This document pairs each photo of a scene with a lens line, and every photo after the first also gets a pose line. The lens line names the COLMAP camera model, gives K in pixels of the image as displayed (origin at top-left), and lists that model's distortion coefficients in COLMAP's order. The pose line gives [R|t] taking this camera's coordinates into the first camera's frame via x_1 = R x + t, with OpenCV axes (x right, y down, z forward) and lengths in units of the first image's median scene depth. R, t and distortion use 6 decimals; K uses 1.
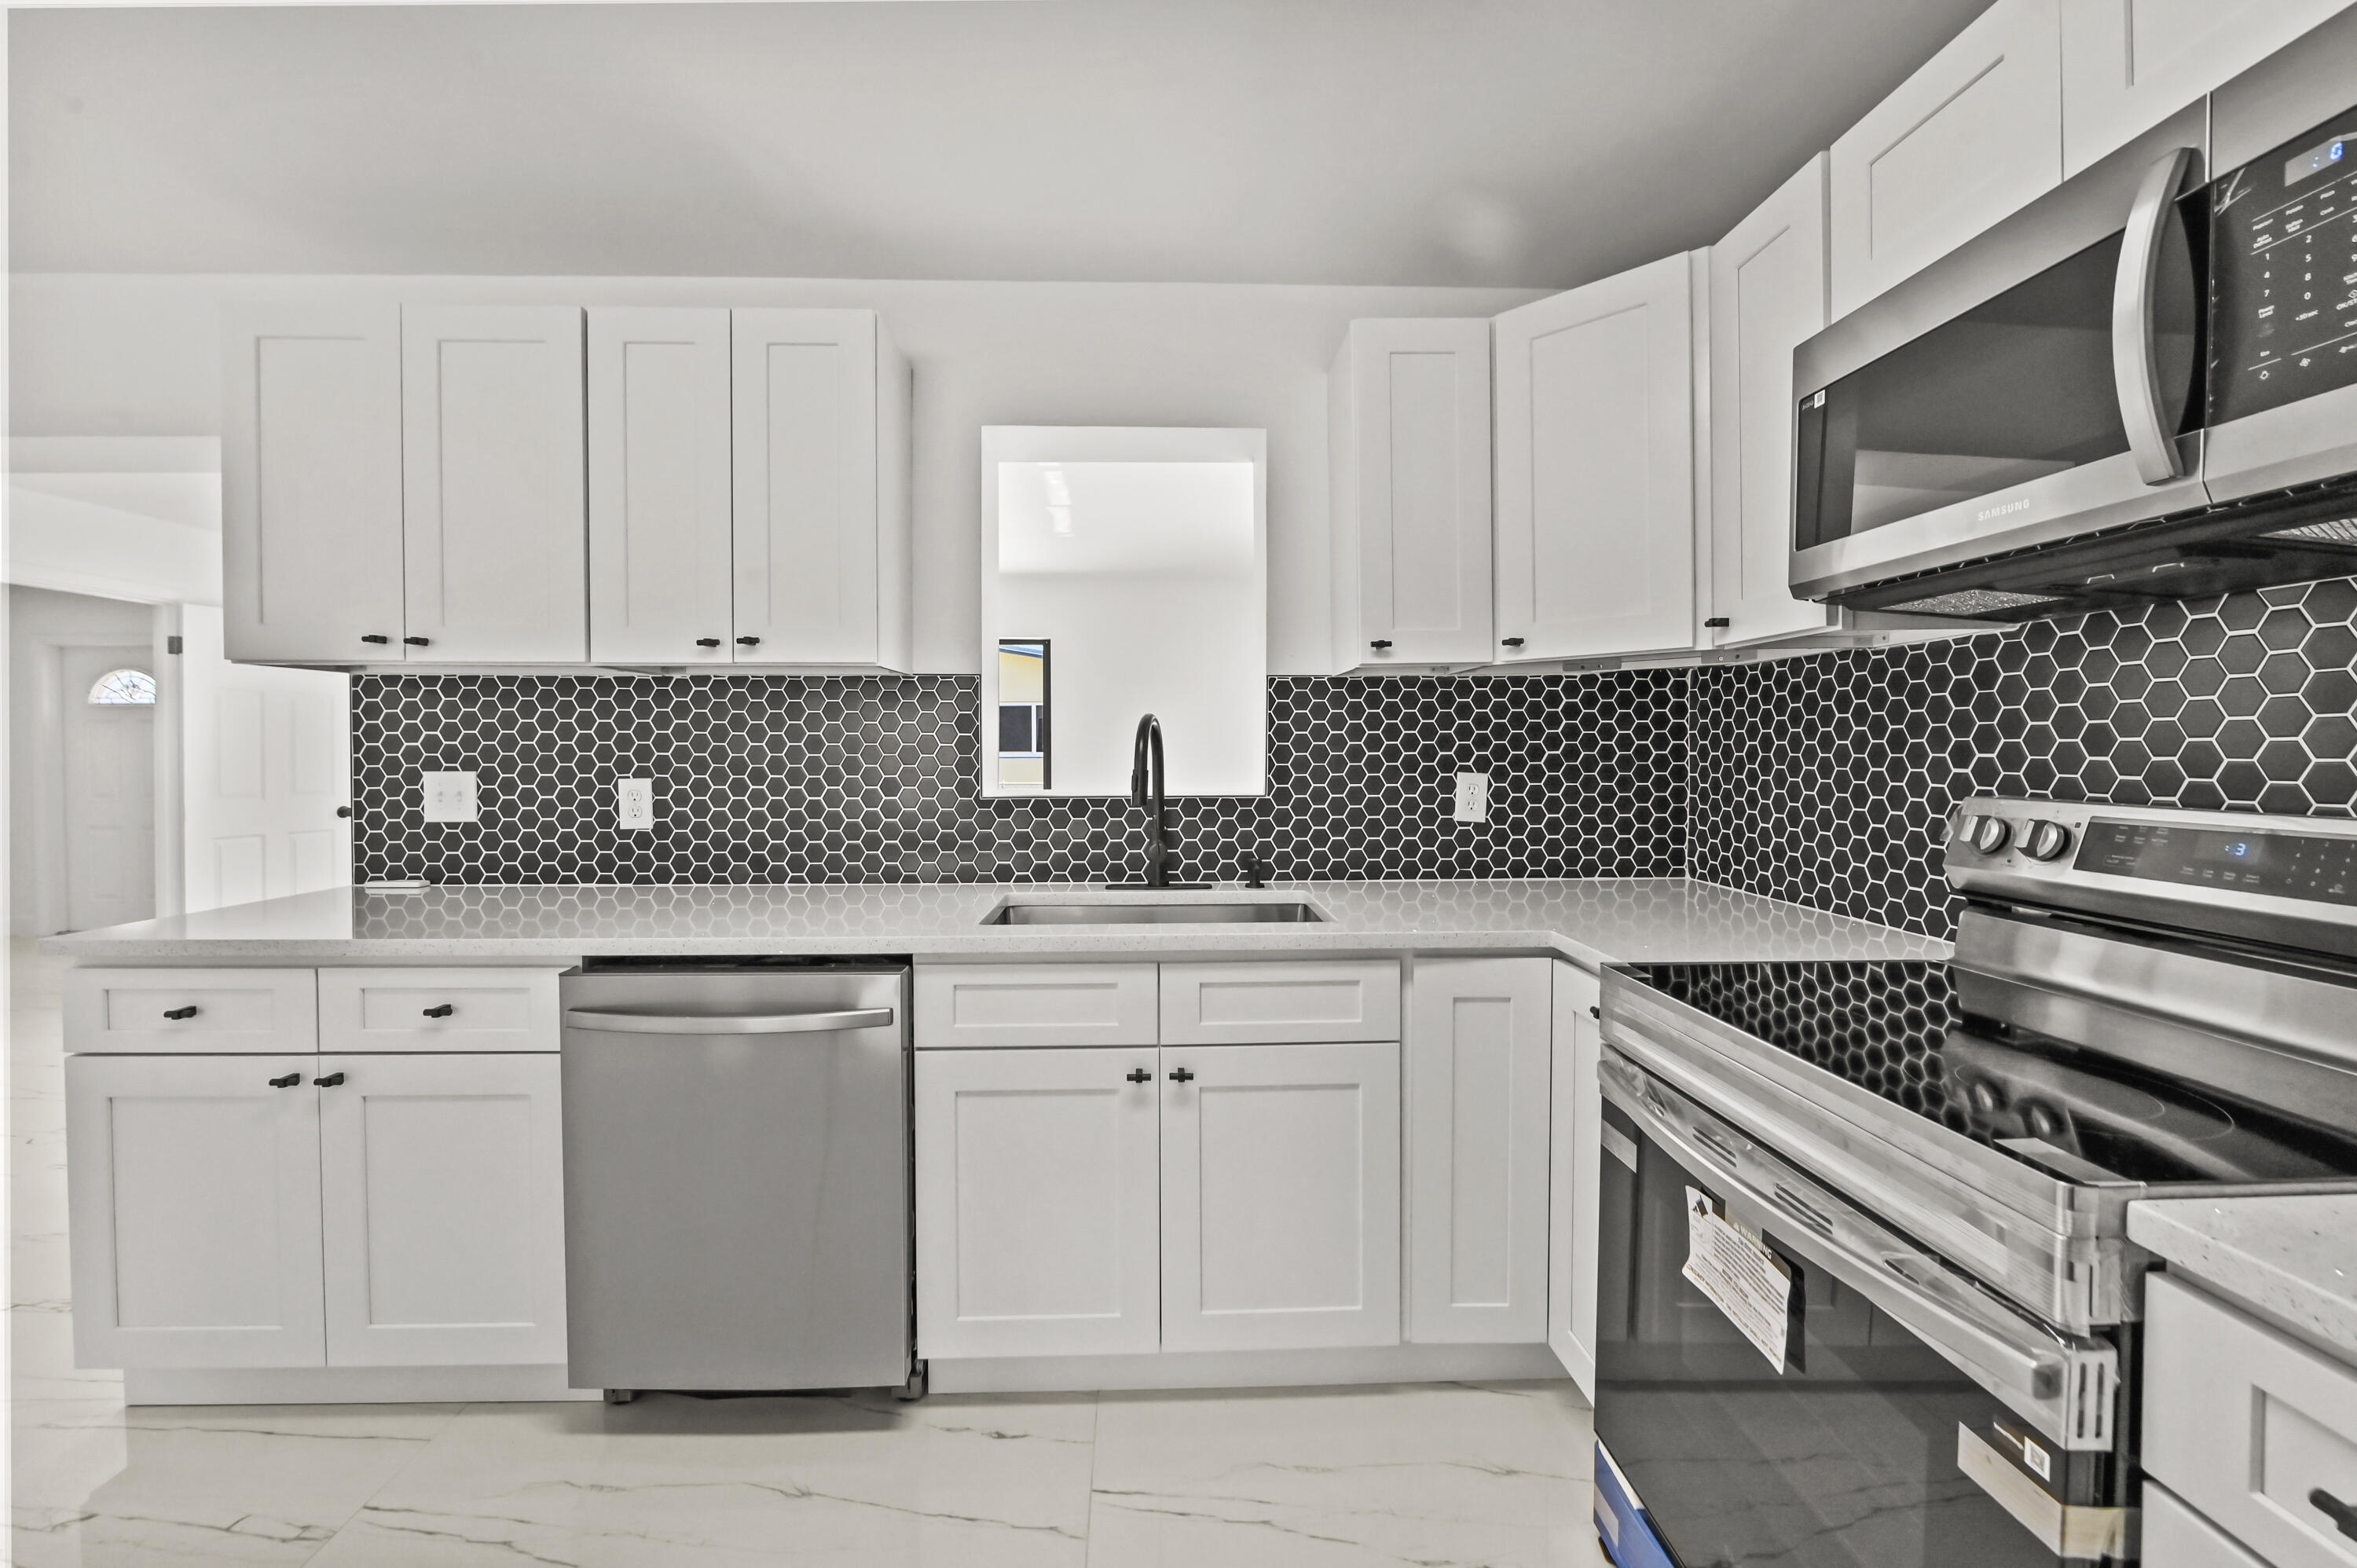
lens RADIAL K [[942.0, 0, 1183.0], [0, 942.0, 758.3], [0, 0, 1]] dist [-0.001206, 0.000061]
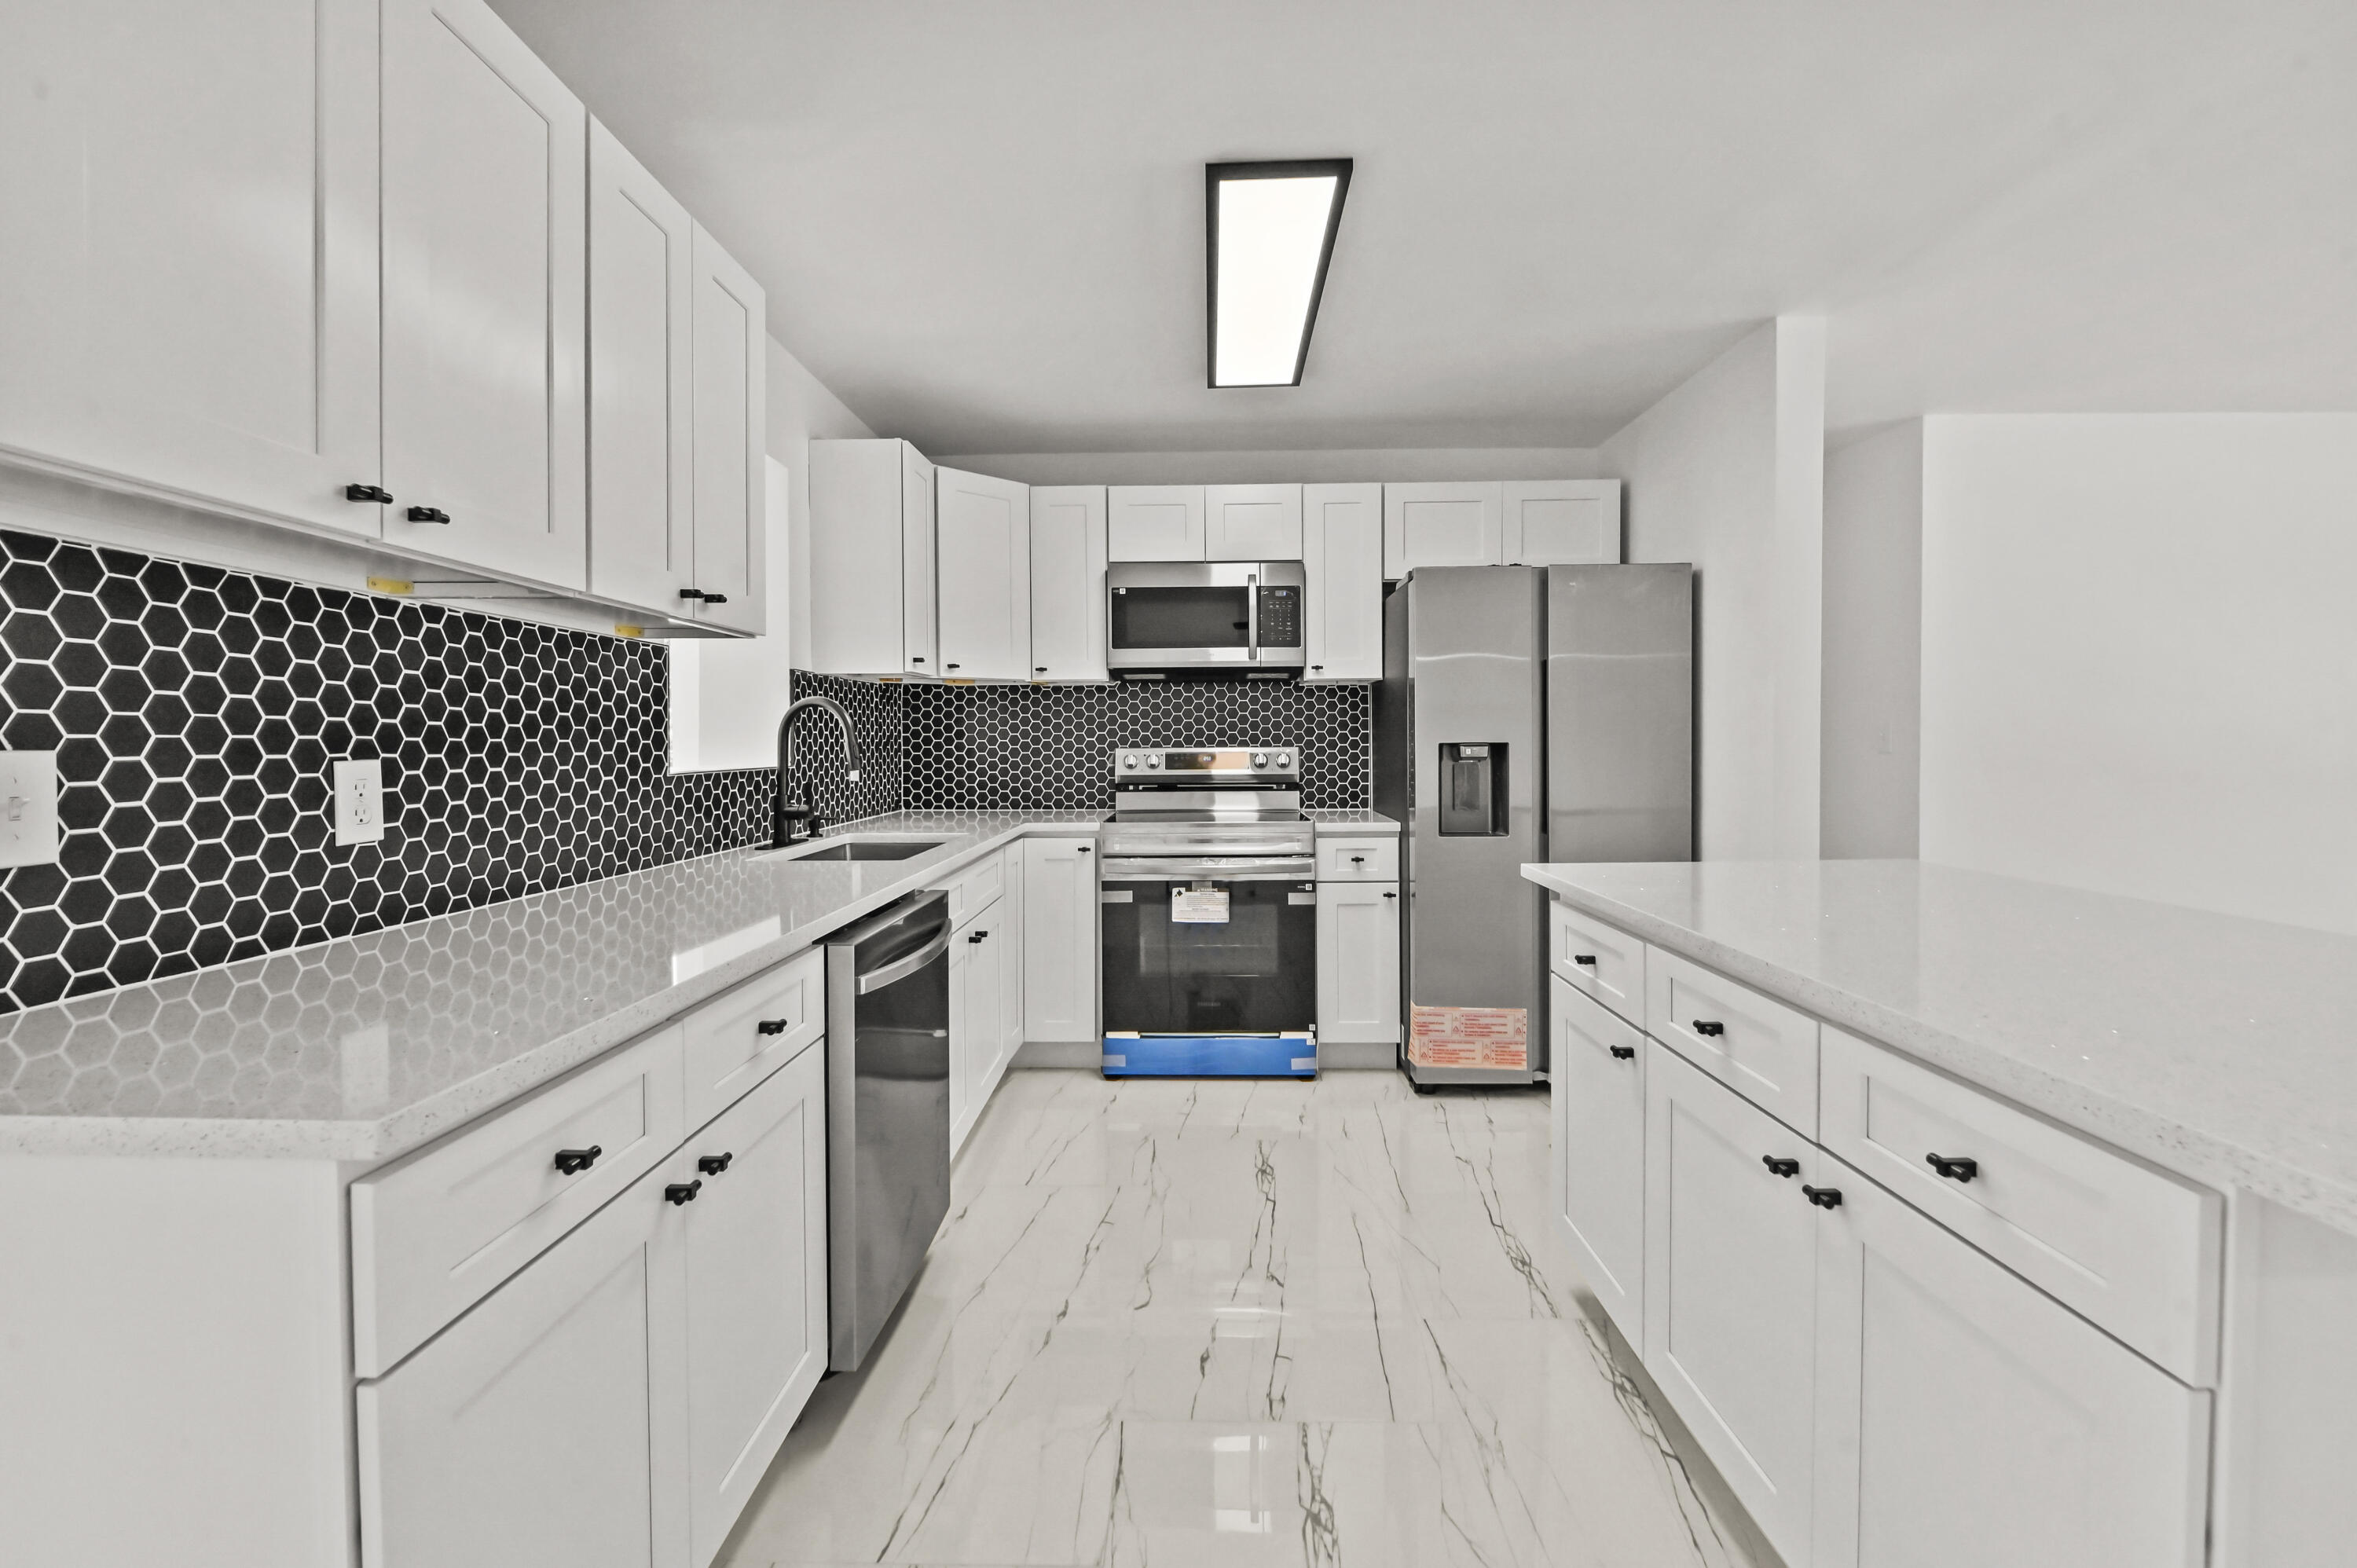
lens RADIAL K [[942.0, 0, 1183.0], [0, 942.0, 758.3], [0, 0, 1]] dist [-0.001206, 0.000061]
pose [[0.062270, -0.016929, 0.997916, -1.158829], [0.018745, 0.999700, 0.015790, 0.020485], [-0.997883, 0.017722, 0.062569, 0.427998]]
